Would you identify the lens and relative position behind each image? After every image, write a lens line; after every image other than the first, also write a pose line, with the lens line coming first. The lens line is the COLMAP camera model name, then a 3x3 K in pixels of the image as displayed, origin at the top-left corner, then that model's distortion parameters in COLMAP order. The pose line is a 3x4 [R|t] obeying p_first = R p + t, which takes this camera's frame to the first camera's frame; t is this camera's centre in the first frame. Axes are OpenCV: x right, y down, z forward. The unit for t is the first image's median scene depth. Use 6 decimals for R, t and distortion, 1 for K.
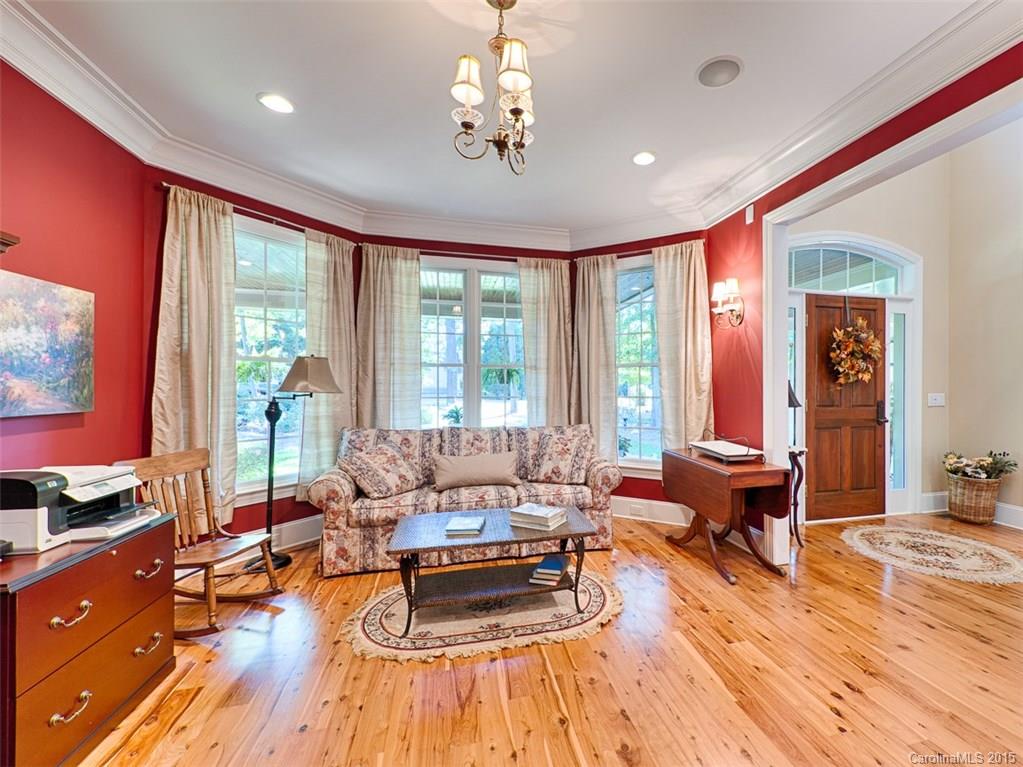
lens RADIAL K [[417.6, 0, 512.3], [0, 417.6, 387.5], [0, 0, 1]] dist [0.001922, -0.000399]
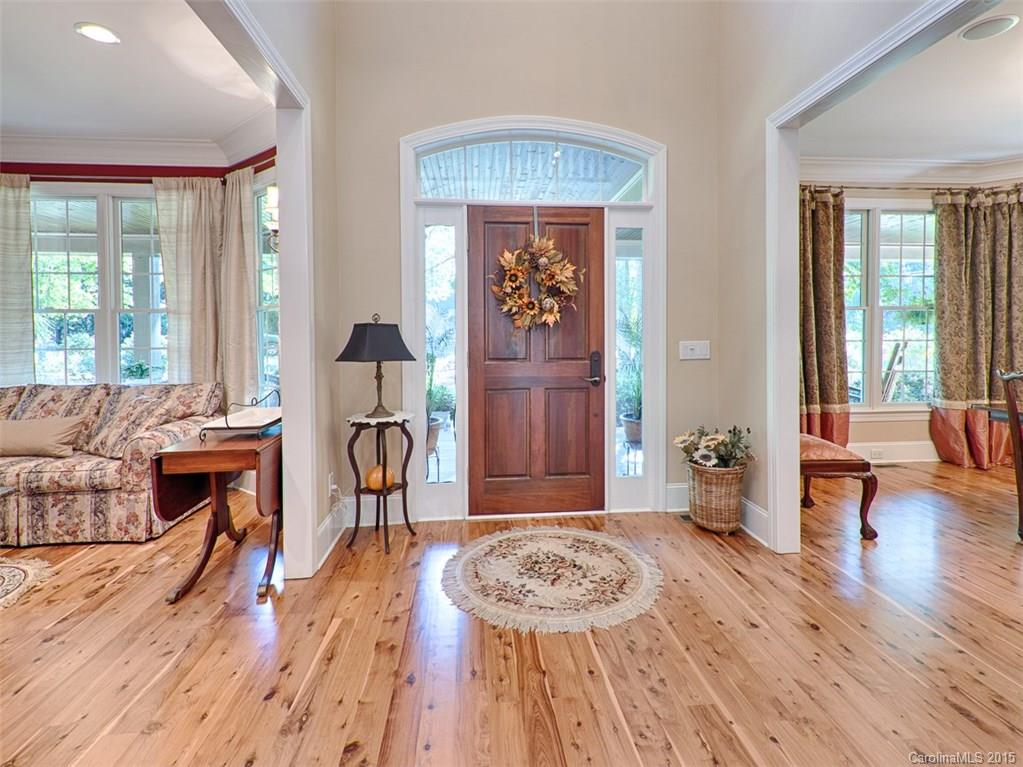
lens RADIAL K [[466.5, 0, 512.8], [0, 466.5, 344.2], [0, 0, 1]] dist [0.021507, -0.013685]
pose [[0.988955, -0.005272, -0.148120, 0.877239], [0.007889, 0.999823, 0.017085, 0.003958], [0.148003, -0.018065, 0.988822, 0.196253]]
